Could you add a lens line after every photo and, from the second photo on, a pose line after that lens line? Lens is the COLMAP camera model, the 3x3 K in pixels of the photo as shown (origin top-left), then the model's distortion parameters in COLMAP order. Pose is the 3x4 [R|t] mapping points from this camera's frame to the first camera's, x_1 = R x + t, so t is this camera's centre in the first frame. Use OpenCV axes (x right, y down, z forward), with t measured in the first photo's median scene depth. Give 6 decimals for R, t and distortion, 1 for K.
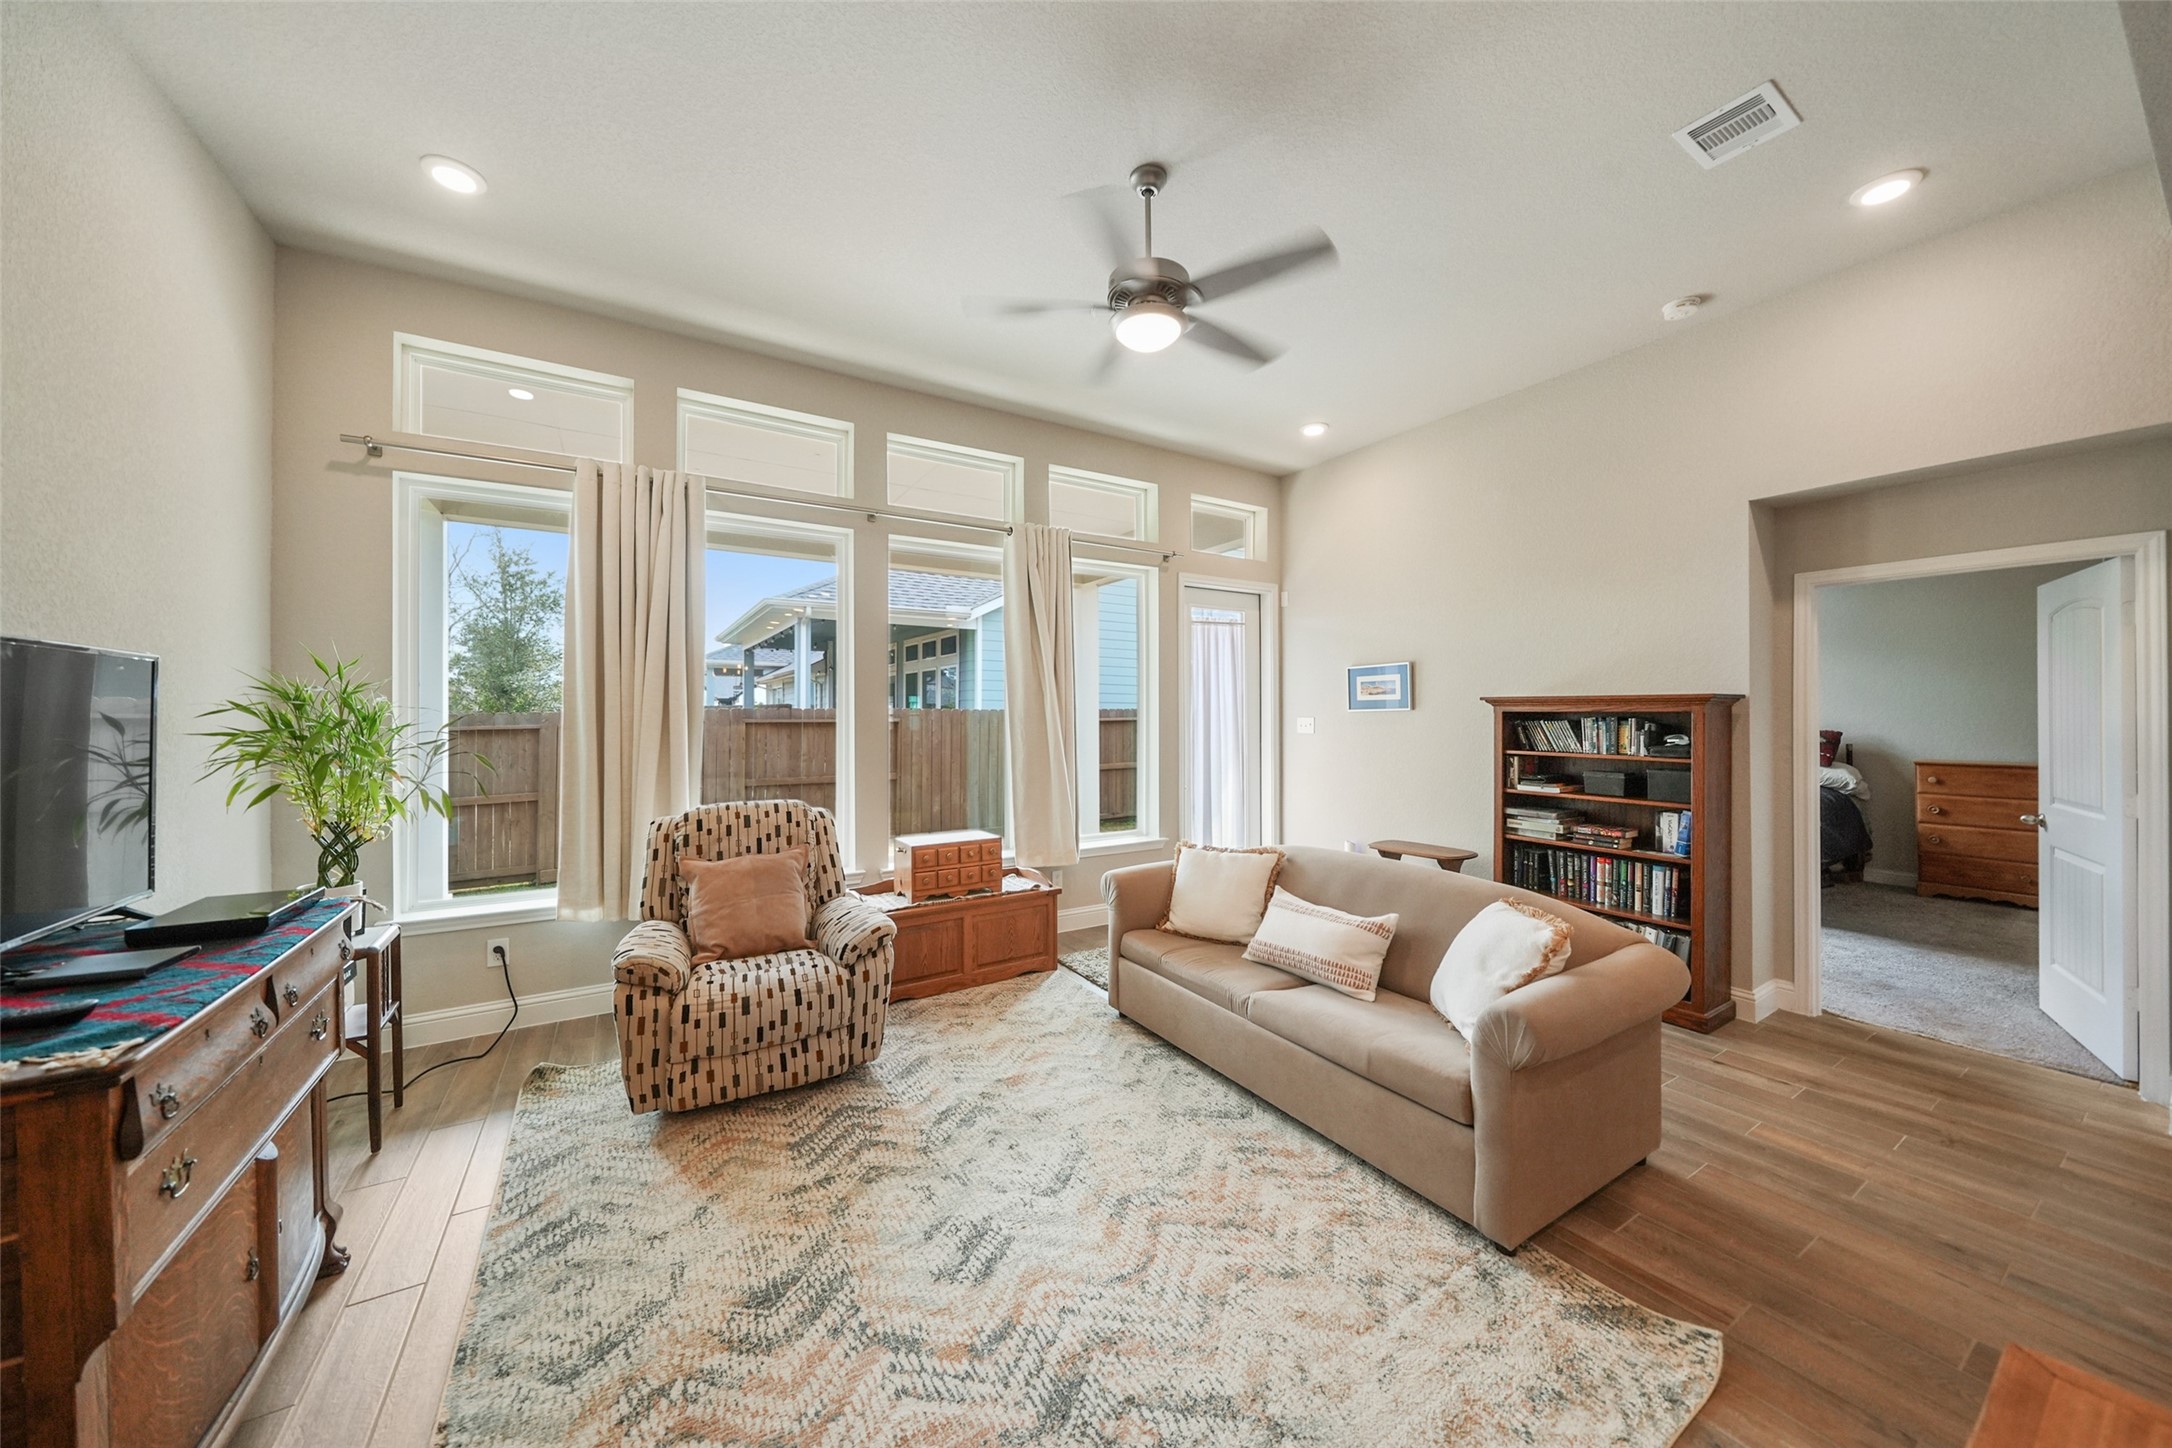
lens RADIAL K [[741.4, 0, 1087.1], [0, 741.4, 717.7], [0, 0, 1]] dist [0.000423, 0.000013]
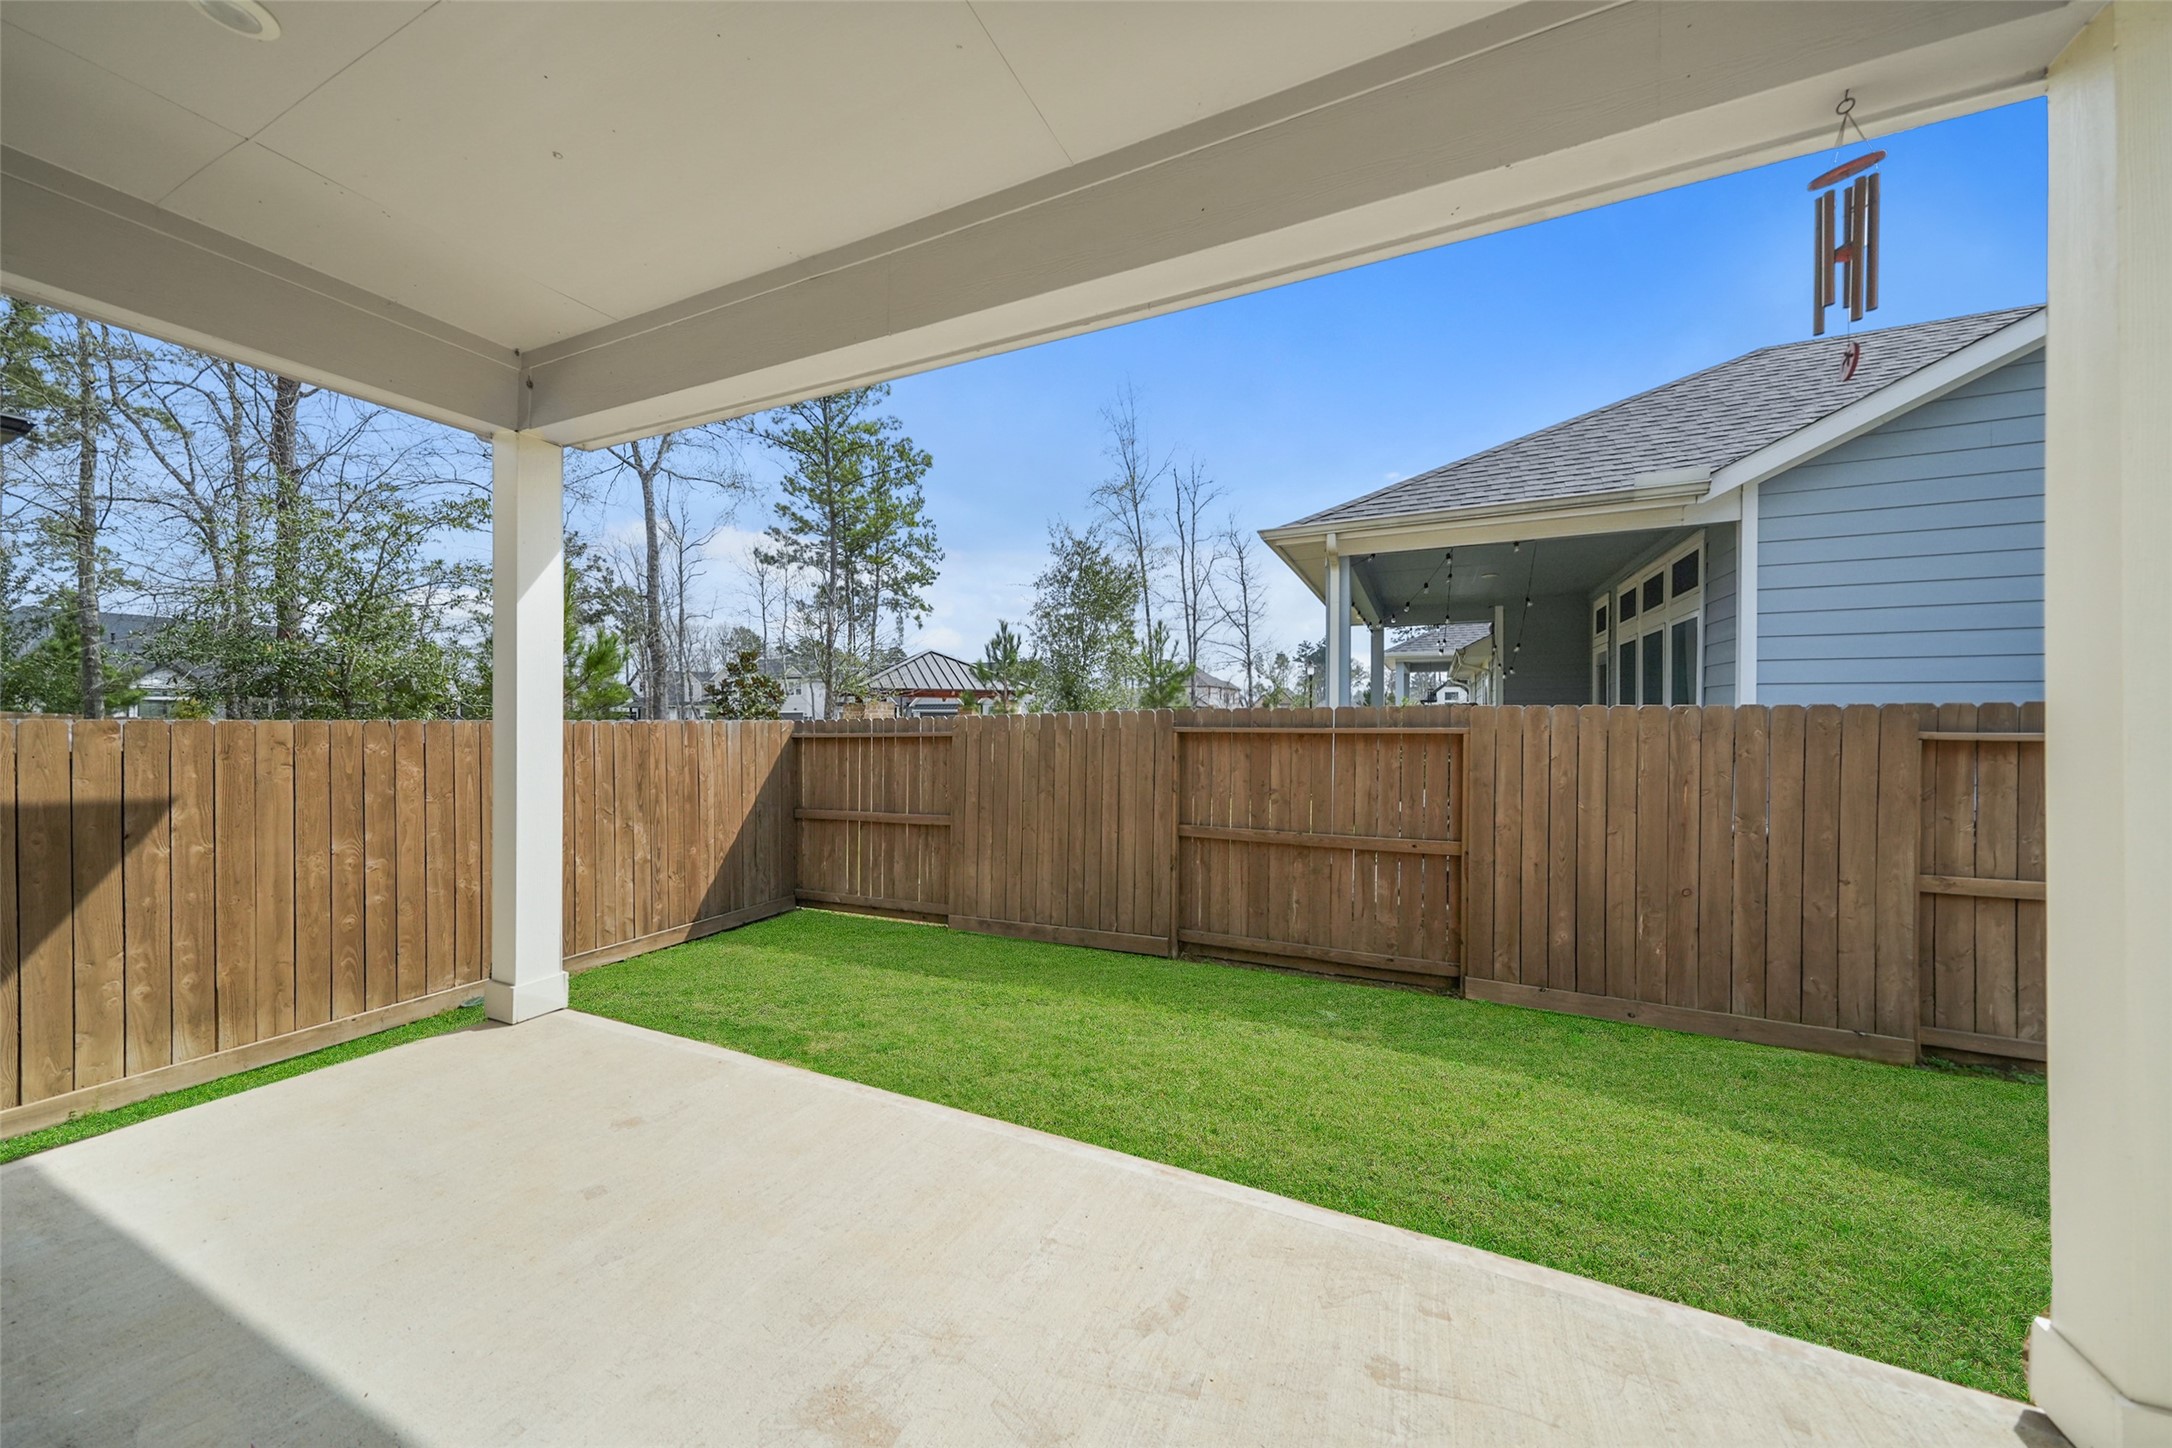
lens RADIAL K [[741.4, 0, 1085.6], [0, 741.4, 727.9], [0, 0, 1]] dist [0.000423, 0.000013]
pose [[0.556755, 0.007519, -0.830643, -0.003664], [-0.000946, 0.999964, 0.008418, -0.001445], [0.830676, -0.003901, 0.556742, 0.539460]]
